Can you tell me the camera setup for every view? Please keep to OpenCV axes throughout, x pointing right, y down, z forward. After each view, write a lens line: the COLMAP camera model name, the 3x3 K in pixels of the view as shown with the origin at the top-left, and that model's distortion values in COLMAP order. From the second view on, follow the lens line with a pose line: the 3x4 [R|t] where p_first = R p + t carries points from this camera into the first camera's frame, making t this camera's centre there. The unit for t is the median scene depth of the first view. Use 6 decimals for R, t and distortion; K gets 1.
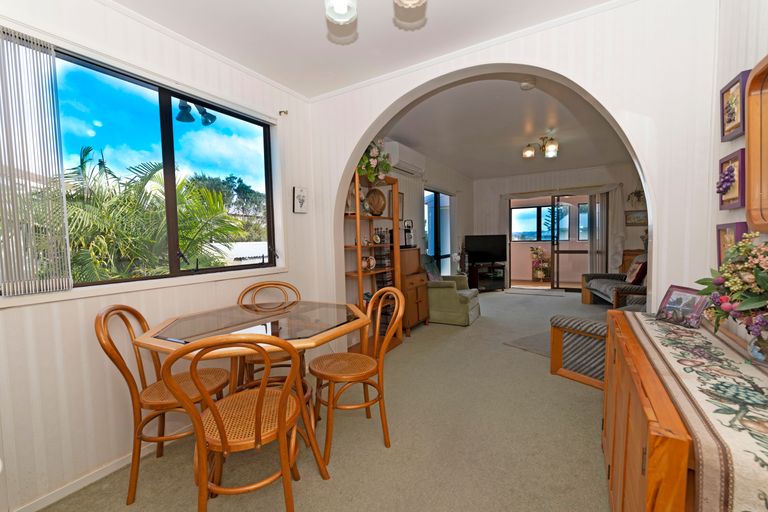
lens RADIAL K [[328.8, 0, 385.1], [0, 328.8, 256.5], [0, 0, 1]] dist [0.018759, 0.000041]
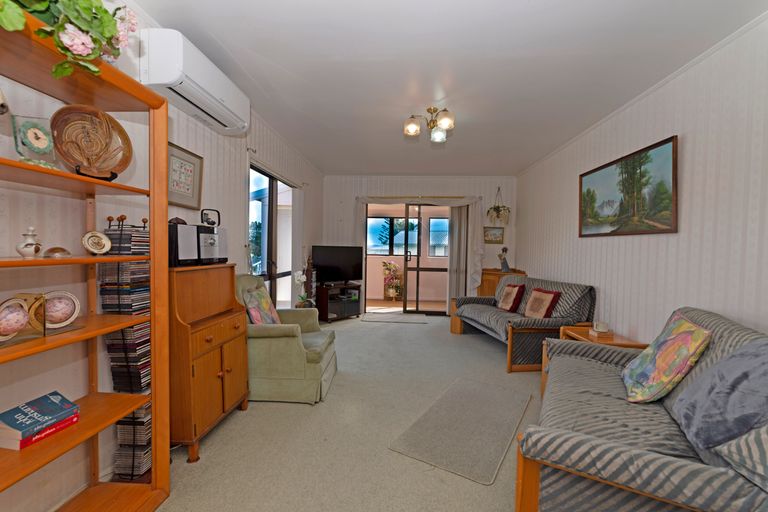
lens RADIAL K [[328.8, 0, 384.8], [0, 328.8, 256.3], [0, 0, 1]] dist [0.018759, 0.000041]
pose [[0.888800, 0.029945, 0.457315, 0.057478], [-0.015064, 0.999233, -0.036153, -0.016897], [-0.458047, 0.025244, 0.888569, 0.303424]]
